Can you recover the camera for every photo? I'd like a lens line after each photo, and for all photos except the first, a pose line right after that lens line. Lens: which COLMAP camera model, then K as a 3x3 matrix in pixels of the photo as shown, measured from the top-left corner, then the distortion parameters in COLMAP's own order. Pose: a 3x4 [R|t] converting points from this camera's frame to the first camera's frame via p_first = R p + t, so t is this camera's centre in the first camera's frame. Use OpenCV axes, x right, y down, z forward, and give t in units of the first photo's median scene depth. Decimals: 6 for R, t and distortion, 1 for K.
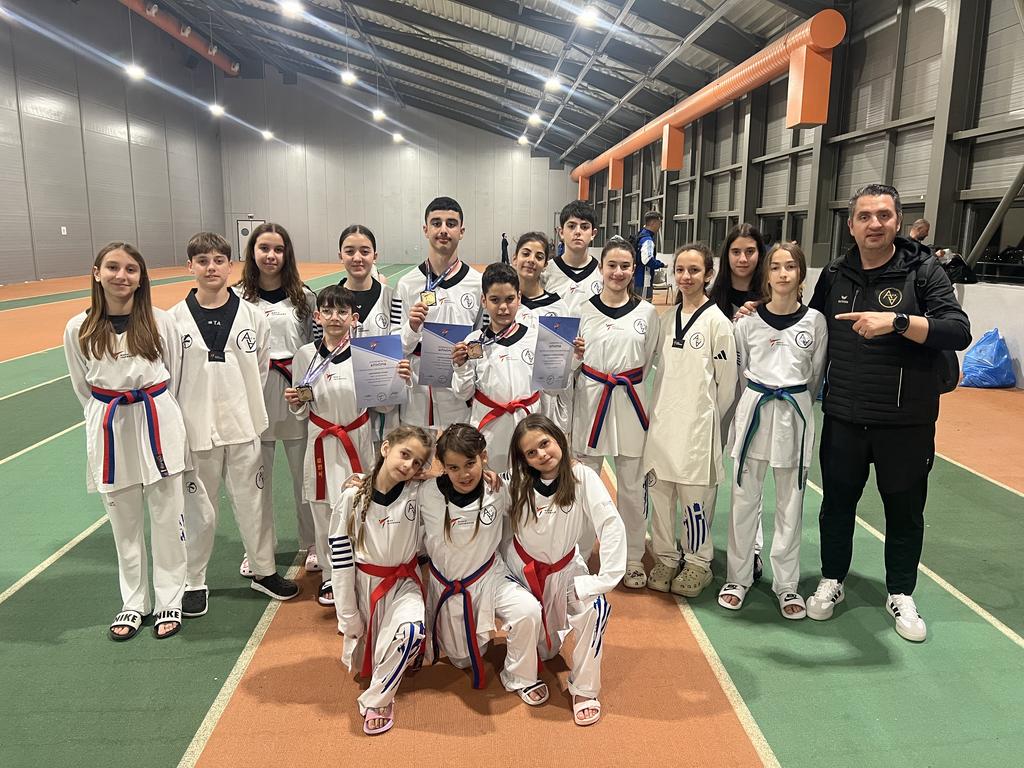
lens RADIAL K [[791.2, 0, 529.3], [0, 791.2, 390.0], [0, 0, 1]] dist [0.033252, -0.035297]
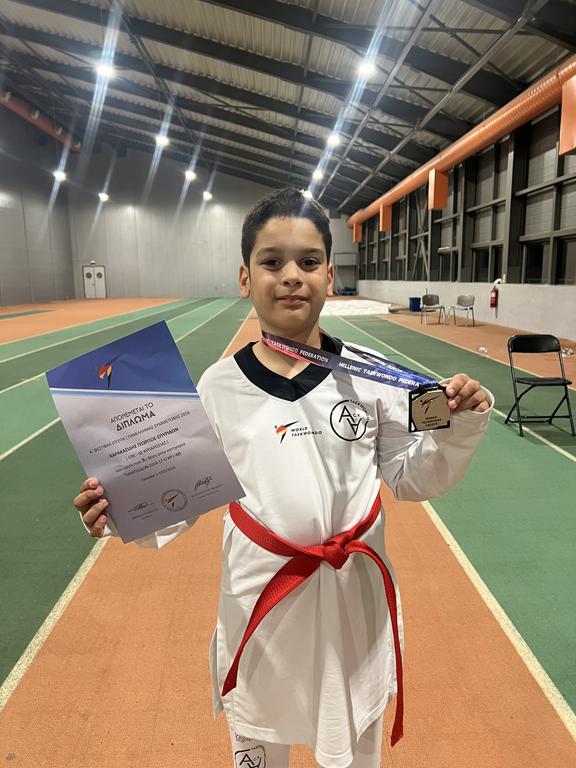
lens RADIAL K [[593.4, 0, 285.8], [0, 593.4, 384.5], [0, 0, 1]] dist [0.033252, -0.035297]
pose [[0.998754, -0.018497, -0.046357, -0.006679], [0.017830, 0.999732, -0.014766, -0.010760], [0.046618, 0.013921, 0.998816, 0.120783]]
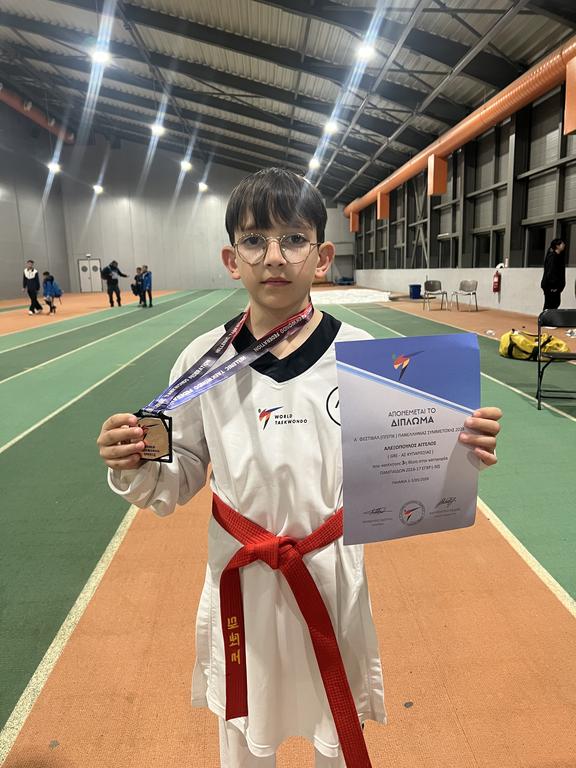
lens RADIAL K [[593.4, 0, 286.7], [0, 593.4, 380.8], [0, 0, 1]] dist [0.033252, -0.035297]
pose [[0.998684, -0.034420, -0.038033, -0.015336], [0.034091, 0.999376, -0.009264, -0.005708], [0.038328, 0.007955, 0.999234, 0.126800]]
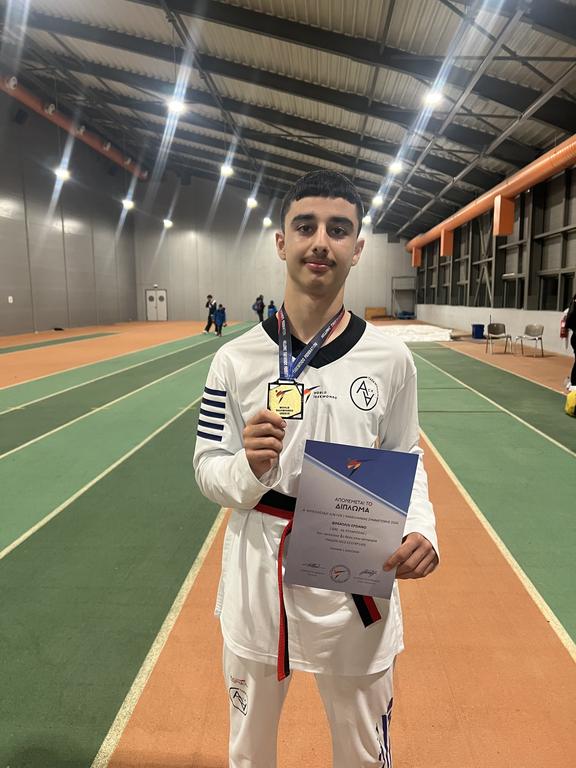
lens RADIAL K [[593.4, 0, 285.2], [0, 593.4, 381.7], [0, 0, 1]] dist [0.033252, -0.035297]
pose [[0.990924, -0.001783, -0.134411, -0.015224], [-0.005526, 0.998527, -0.053981, -0.019487], [0.134309, 0.054234, 0.989454, 0.123746]]
